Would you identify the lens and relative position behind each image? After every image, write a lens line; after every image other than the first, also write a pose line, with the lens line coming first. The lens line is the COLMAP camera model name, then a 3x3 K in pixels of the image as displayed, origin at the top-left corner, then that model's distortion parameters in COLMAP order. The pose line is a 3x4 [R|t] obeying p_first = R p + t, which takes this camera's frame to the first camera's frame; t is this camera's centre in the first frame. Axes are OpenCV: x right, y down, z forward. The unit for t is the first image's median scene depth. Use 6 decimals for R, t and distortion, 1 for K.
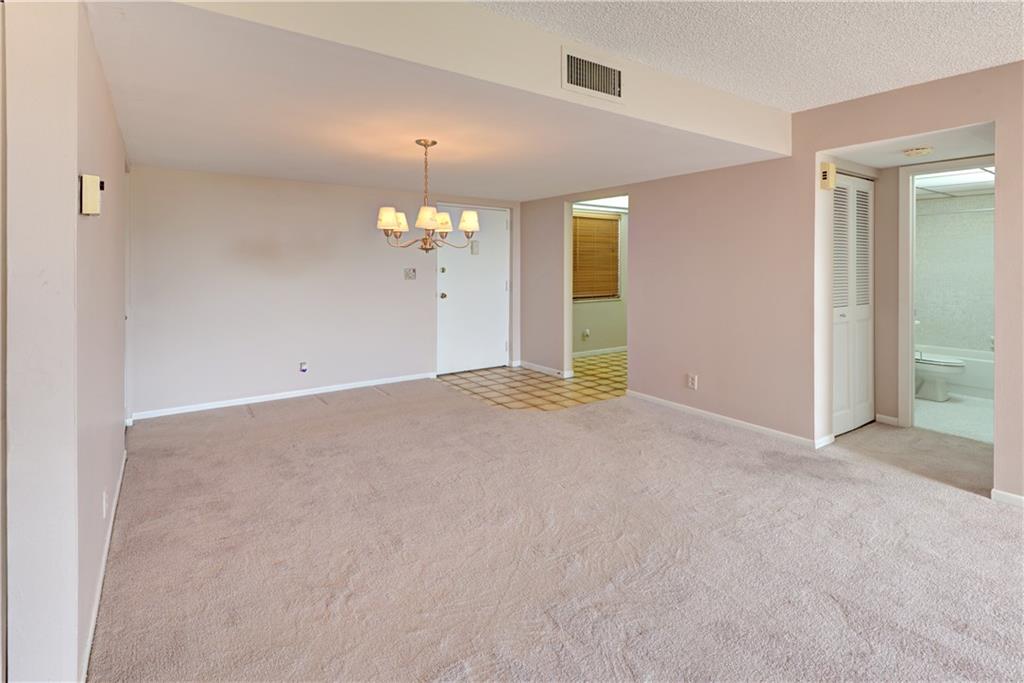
lens RADIAL K [[515.4, 0, 492.9], [0, 515.4, 265.0], [0, 0, 1]] dist [0.030724, -0.000249]
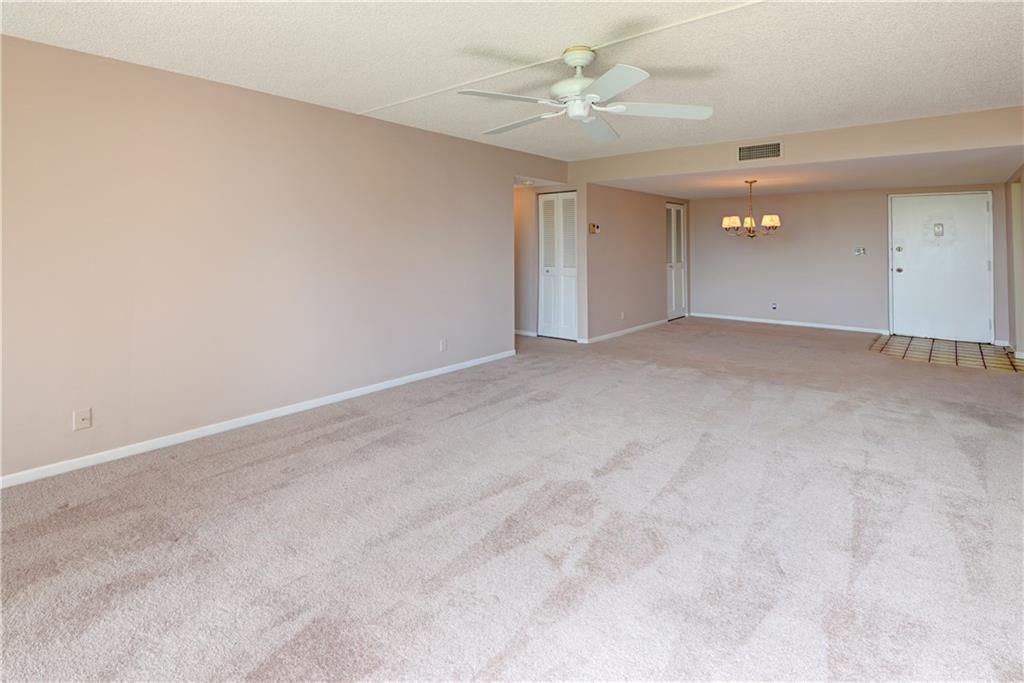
lens RADIAL K [[514.9, 0, 523.8], [0, 514.9, 247.5], [0, 0, 1]] dist [-0.001677, -0.001538]
pose [[0.278936, 0.004272, -0.960300, 0.870949], [-0.001098, 0.999991, 0.004130, 0.001688], [0.960309, -0.000098, 0.278938, -0.206792]]
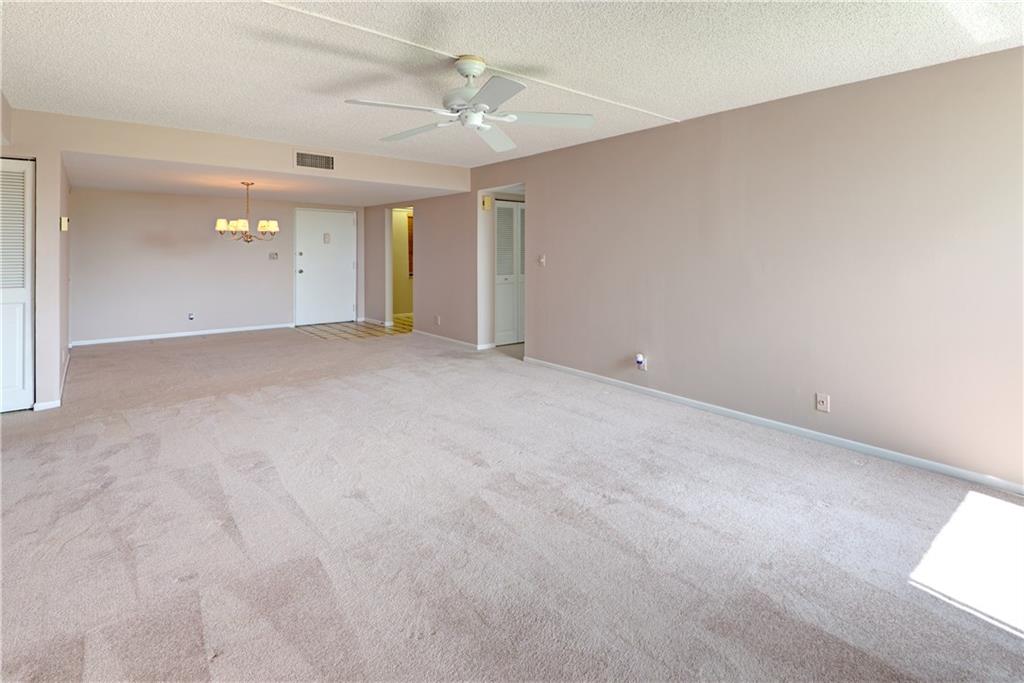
lens RADIAL K [[514.9, 0, 523.8], [0, 514.9, 247.5], [0, 0, 1]] dist [-0.001677, -0.001538]
pose [[0.991441, 0.005417, 0.130444, 0.356860], [-0.004373, 0.999956, -0.008288, 0.001351], [-0.130483, 0.007647, 0.991421, -0.554399]]
